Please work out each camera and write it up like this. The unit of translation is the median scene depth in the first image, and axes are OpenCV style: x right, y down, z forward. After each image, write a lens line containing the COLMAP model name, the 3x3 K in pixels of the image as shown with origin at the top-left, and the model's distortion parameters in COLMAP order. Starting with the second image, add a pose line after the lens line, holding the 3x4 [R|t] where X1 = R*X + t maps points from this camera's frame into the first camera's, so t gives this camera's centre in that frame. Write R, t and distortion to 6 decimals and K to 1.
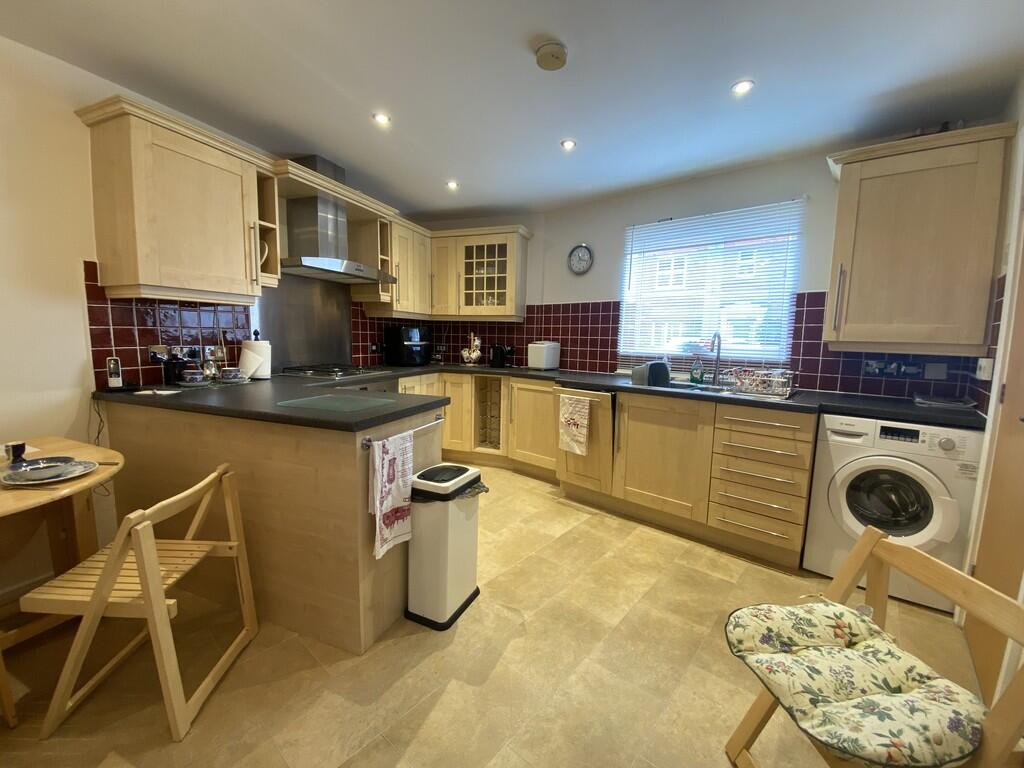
lens RADIAL K [[409.4, 0, 512.0], [0, 409.4, 384.0], [0, 0, 1]] dist [0.081231, -0.000048]
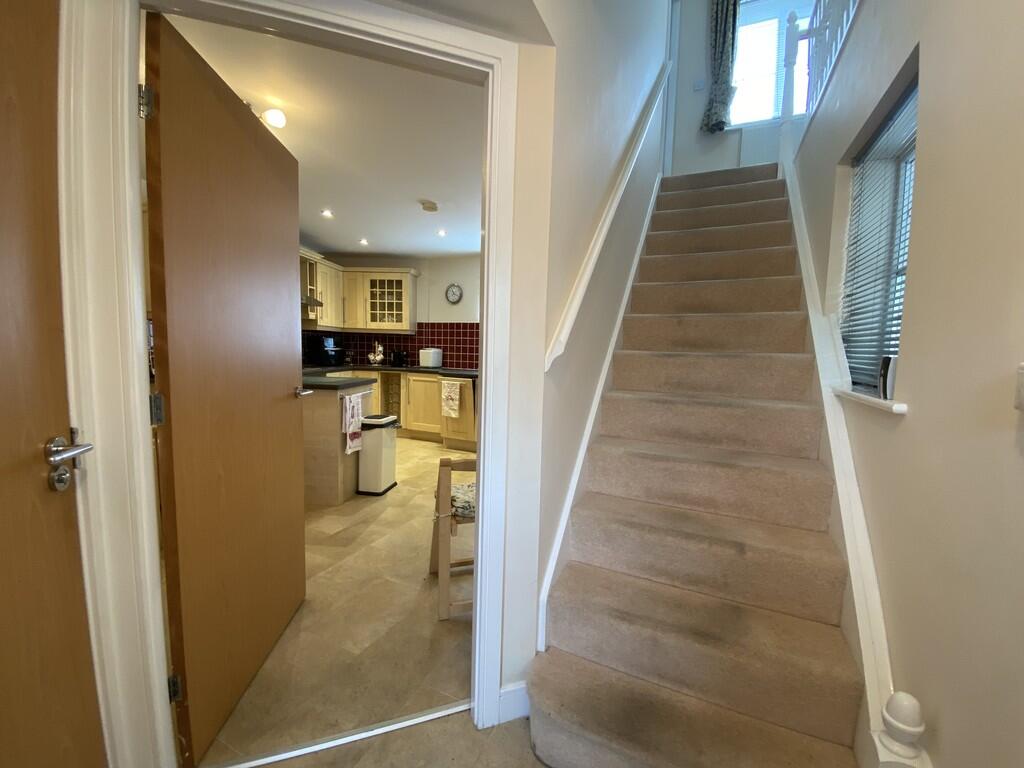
lens RADIAL K [[409.4, 0, 512.0], [0, 409.4, 384.0], [0, 0, 1]] dist [0.081231, -0.000048]
pose [[0.962889, -0.018903, 0.269233, -0.039745], [0.024726, 0.999528, -0.018252, 0.057204], [-0.268761, 0.024232, 0.962902, -0.483501]]
